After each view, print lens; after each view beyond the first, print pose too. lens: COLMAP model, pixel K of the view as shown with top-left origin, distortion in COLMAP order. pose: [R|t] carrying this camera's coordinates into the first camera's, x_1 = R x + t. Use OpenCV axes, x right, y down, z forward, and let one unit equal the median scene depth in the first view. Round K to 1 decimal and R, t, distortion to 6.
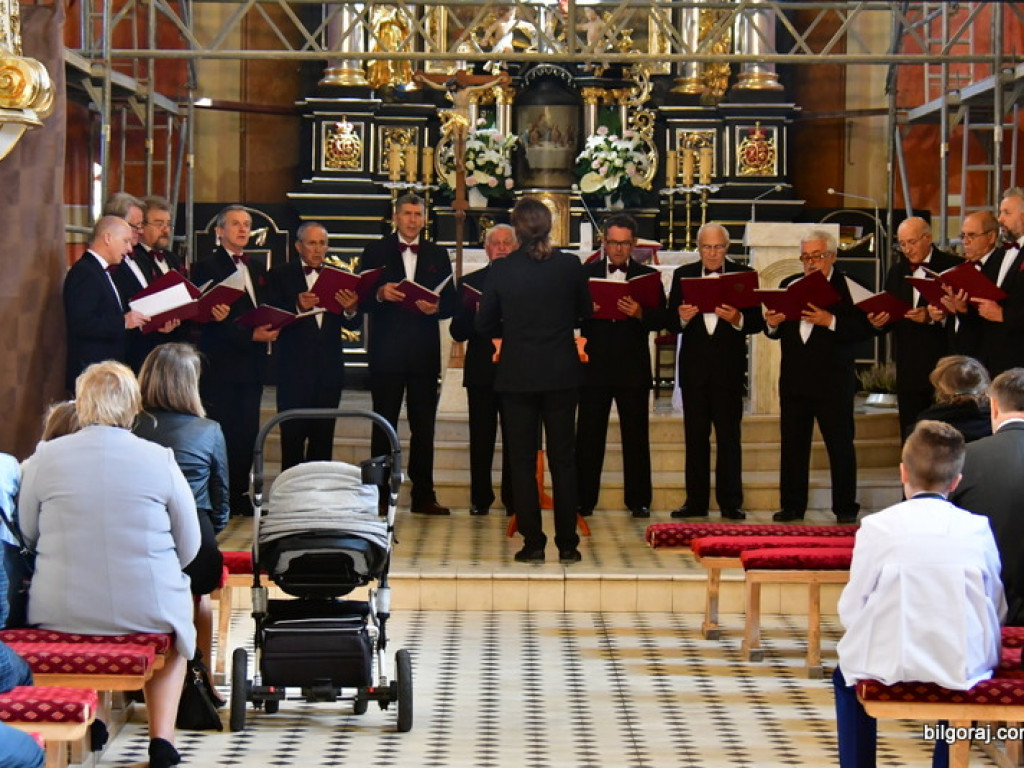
lens RADIAL K [[3904.5, 0, 515.2], [0, 3904.5, 383.2], [0, 0, 1]] dist [0.247844, 0.000000]
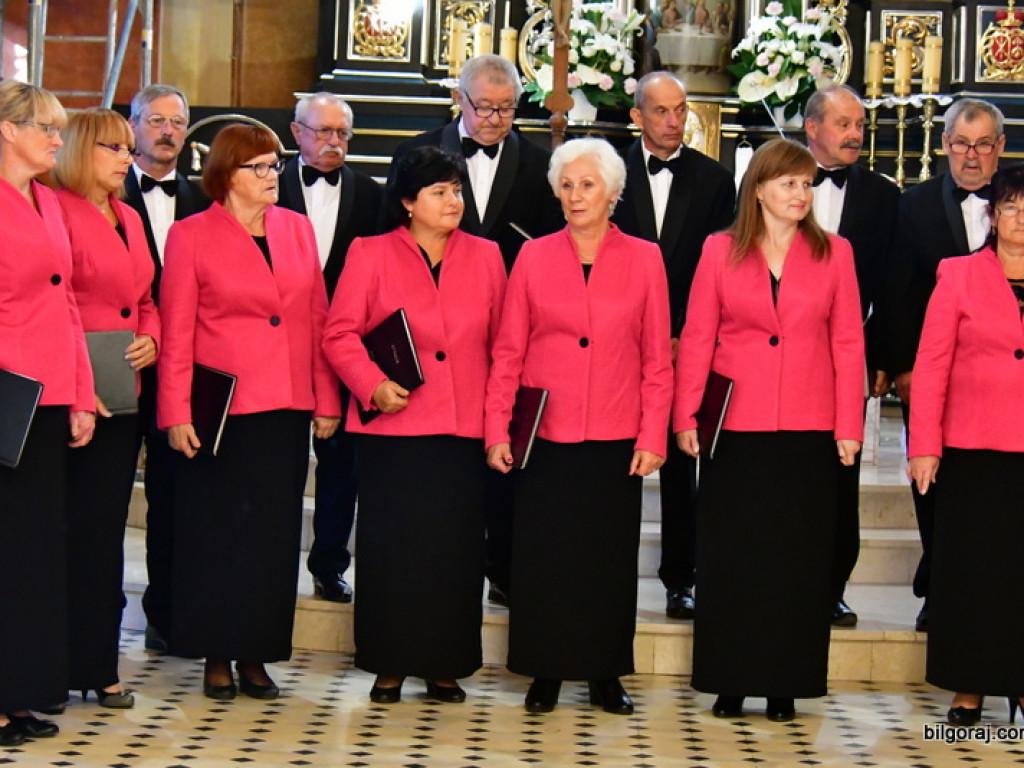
lens RADIAL K [[3166.4, 0, 508.2], [0, 3166.4, 387.5], [0, 0, 1]] dist [0.088695, 0.000000]
pose [[0.999467, 0.025471, -0.020436, -0.009926], [-0.024922, 0.999333, 0.026696, -0.013872], [0.021103, -0.026173, 0.999435, 0.461992]]
